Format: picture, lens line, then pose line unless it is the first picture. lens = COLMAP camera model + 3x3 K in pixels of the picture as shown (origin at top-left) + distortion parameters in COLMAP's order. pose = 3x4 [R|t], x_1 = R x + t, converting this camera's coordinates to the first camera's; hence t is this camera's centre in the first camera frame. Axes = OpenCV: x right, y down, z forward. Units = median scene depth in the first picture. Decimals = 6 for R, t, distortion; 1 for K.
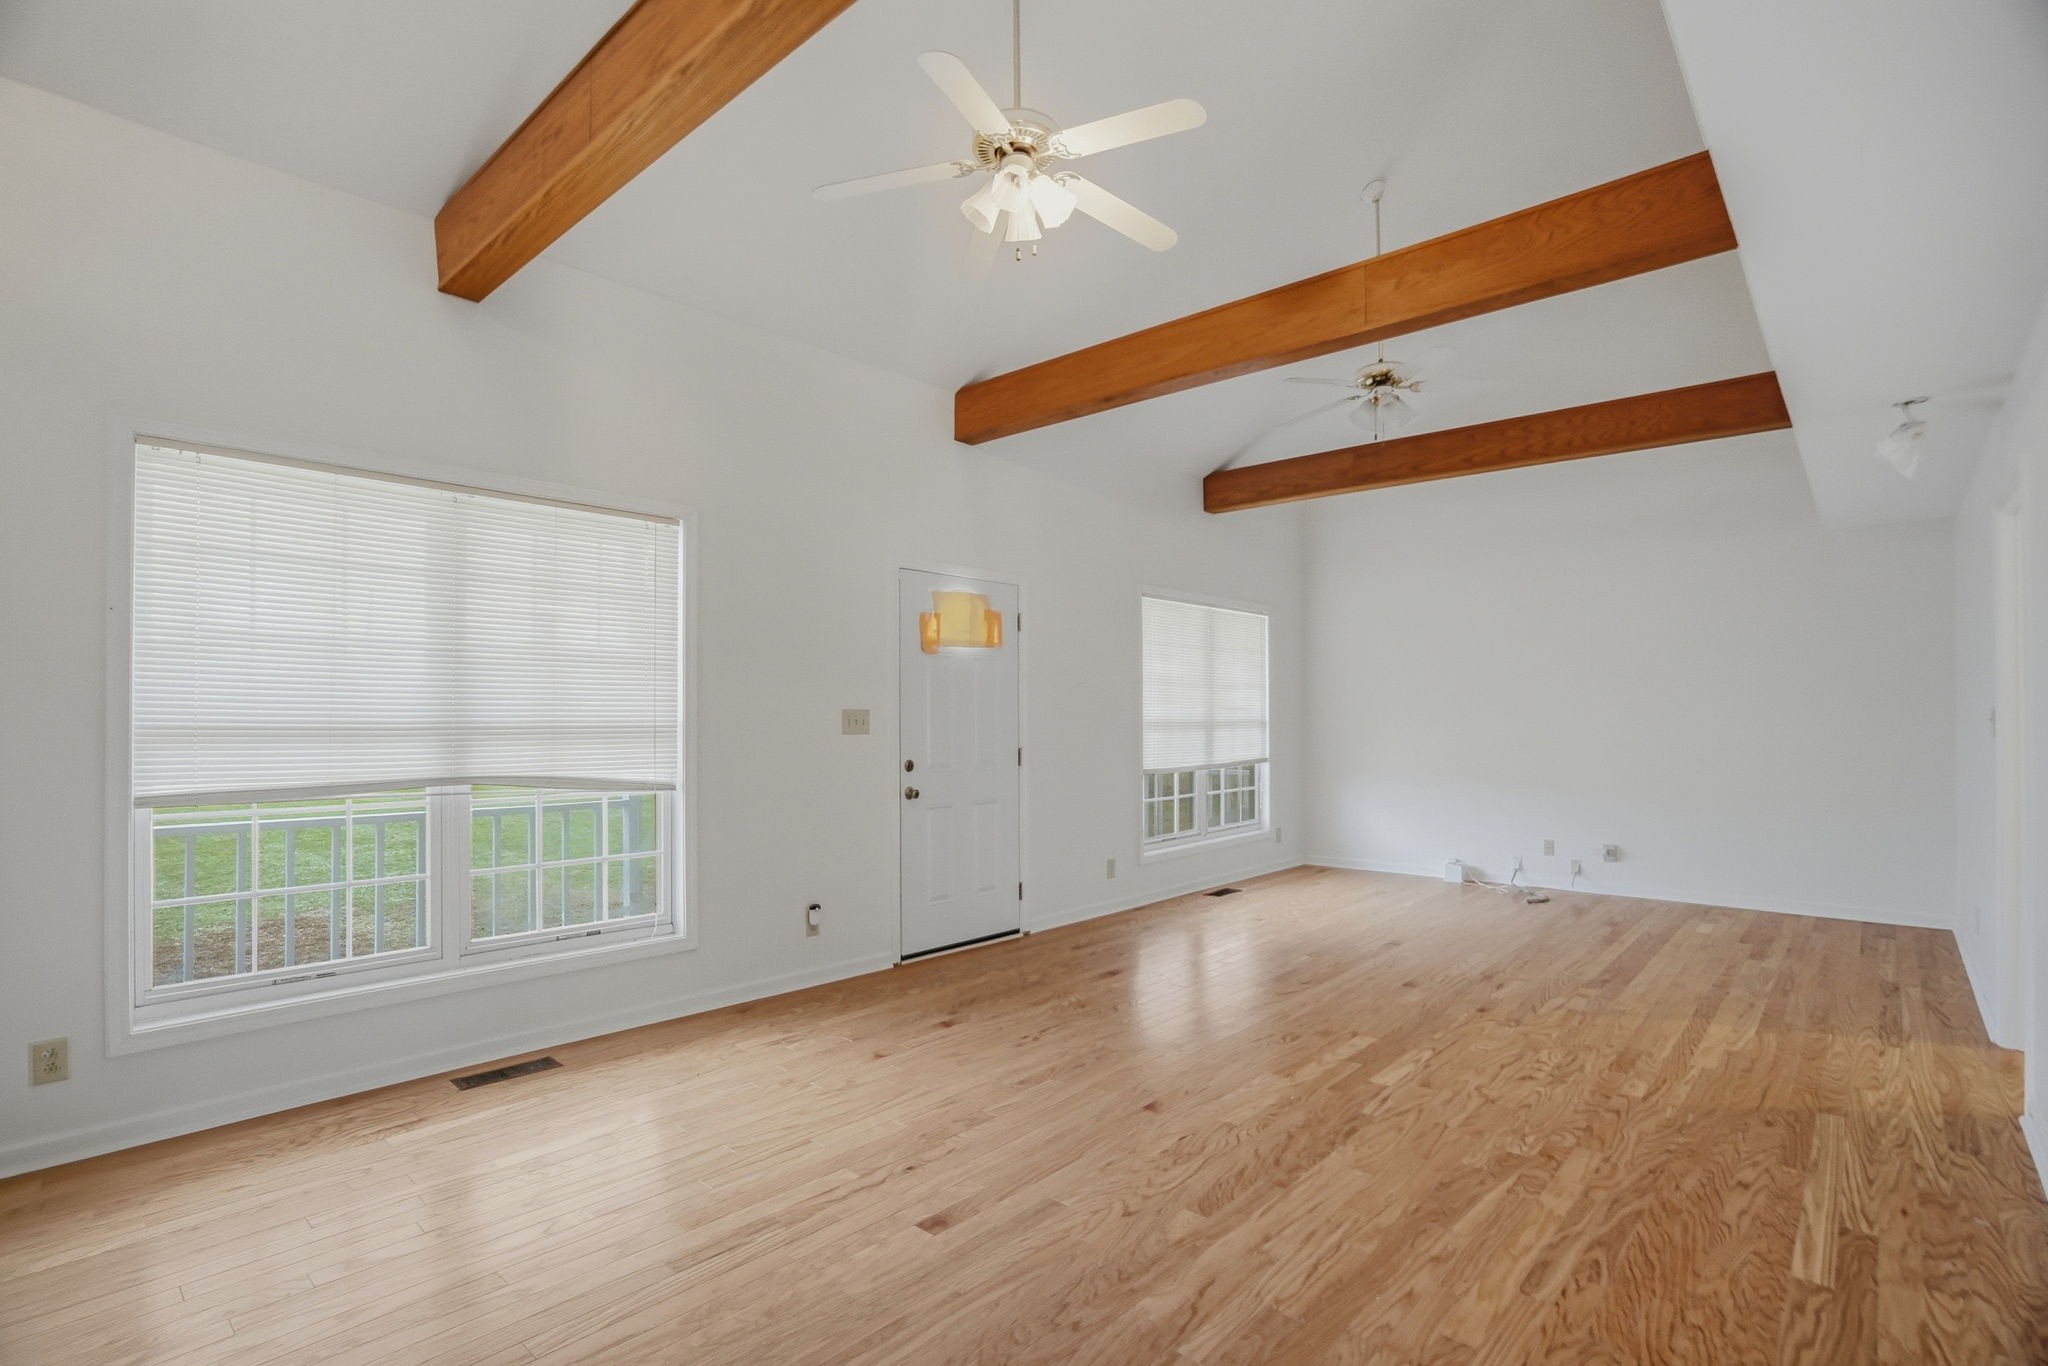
lens RADIAL K [[971.9, 0, 1025.2], [0, 971.9, 697.5], [0, 0, 1]] dist [0.000588, 0.001374]
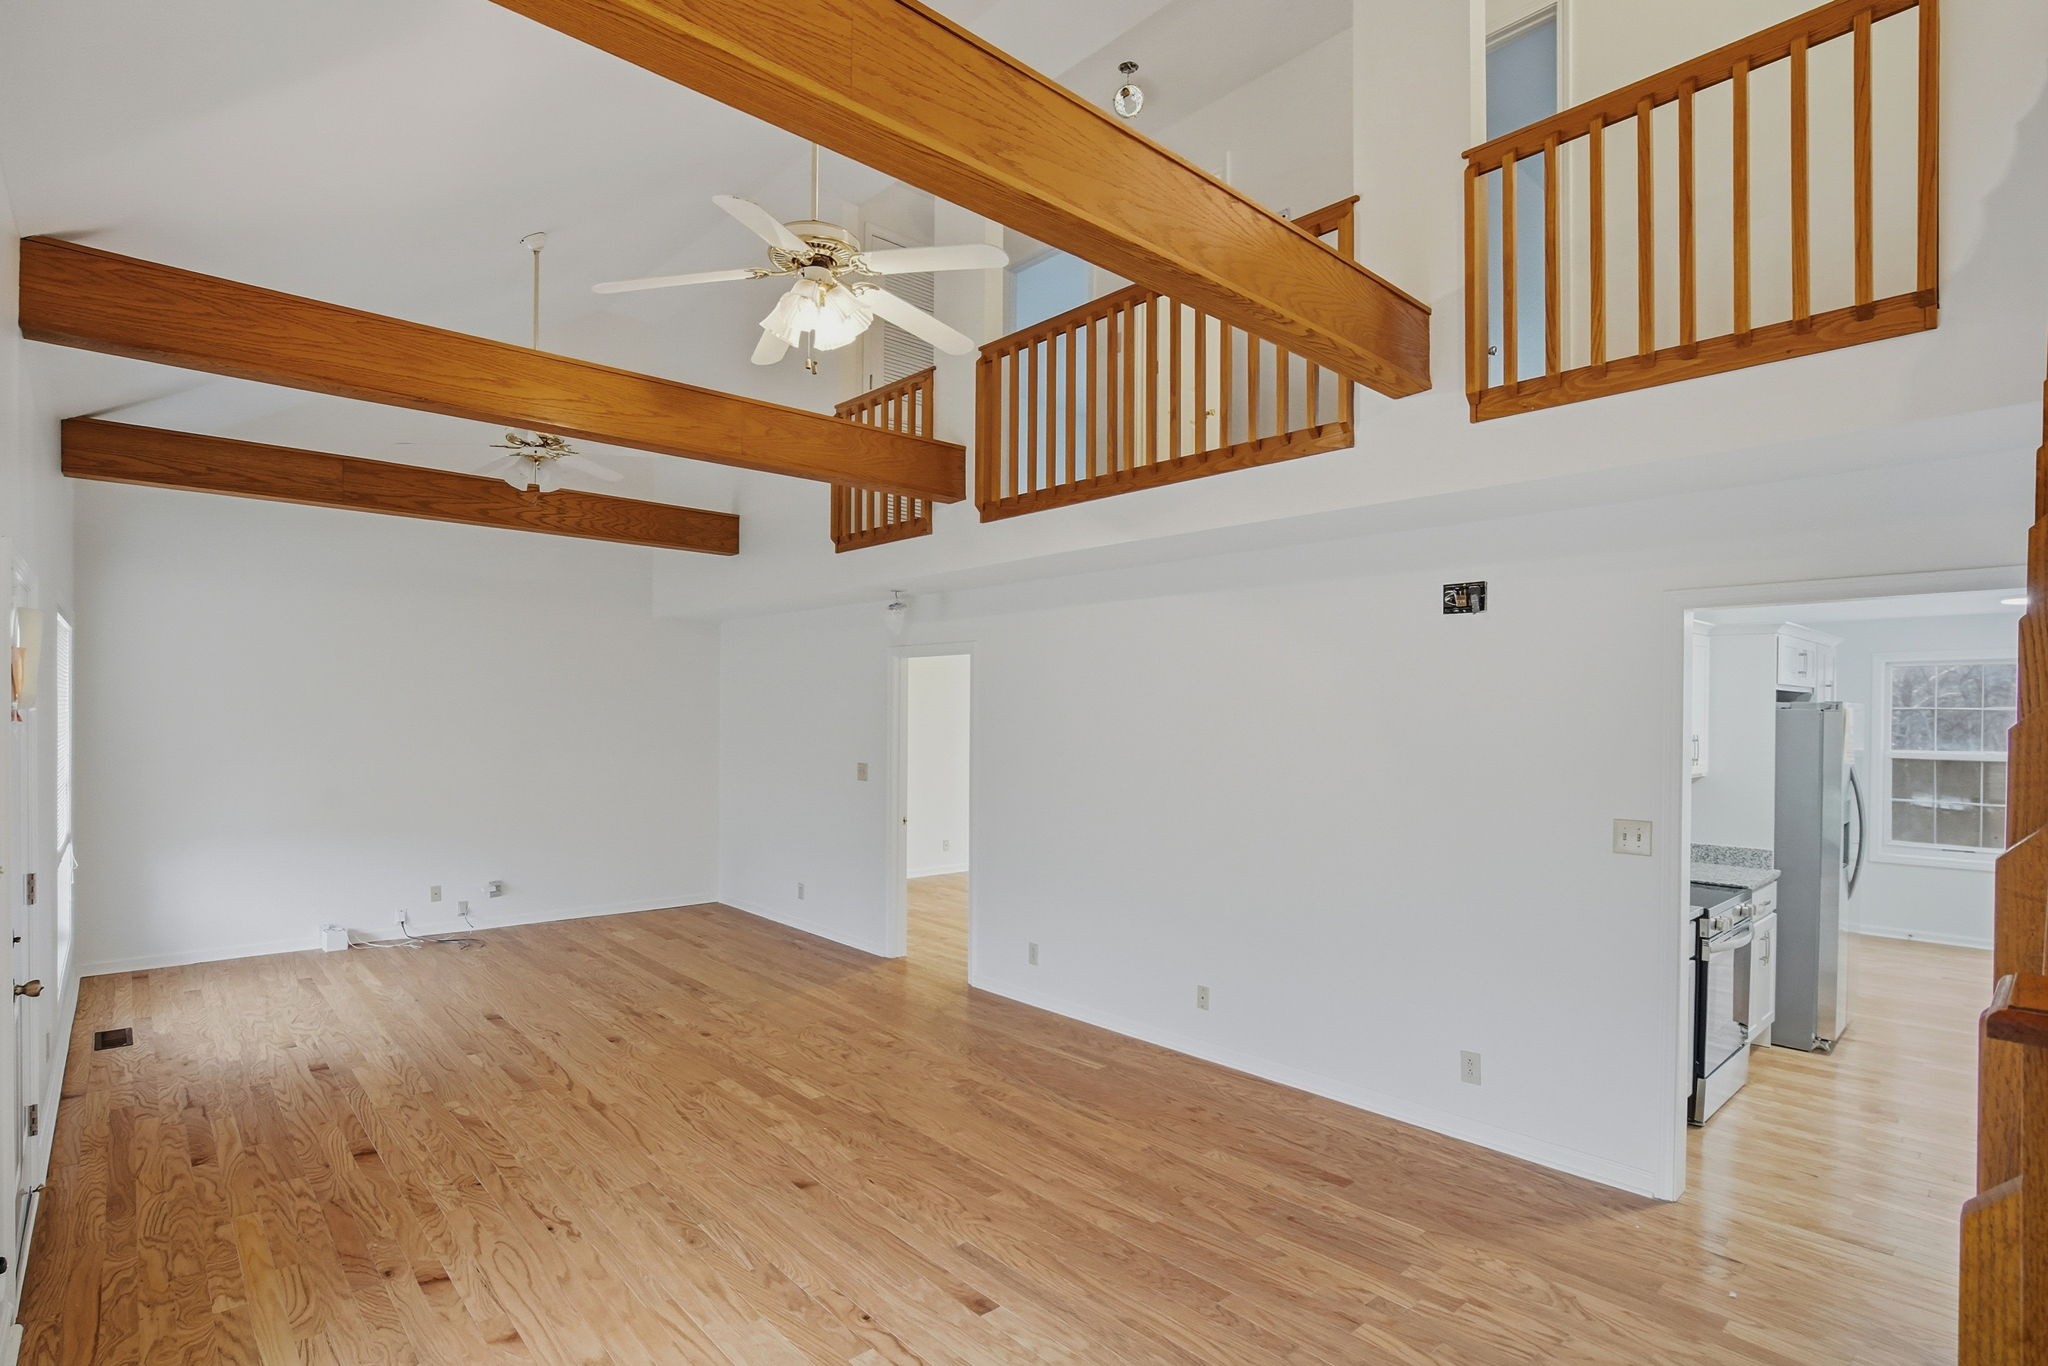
lens RADIAL K [[1009.2, 0, 1019.3], [0, 1009.2, 723.5], [0, 0, 1]] dist [-0.000865, 0.000199]
pose [[0.098362, 0.003545, 0.995144, -0.870229], [-0.043351, 0.999060, 0.000726, -0.095755], [-0.994206, -0.043212, 0.098423, 0.598546]]
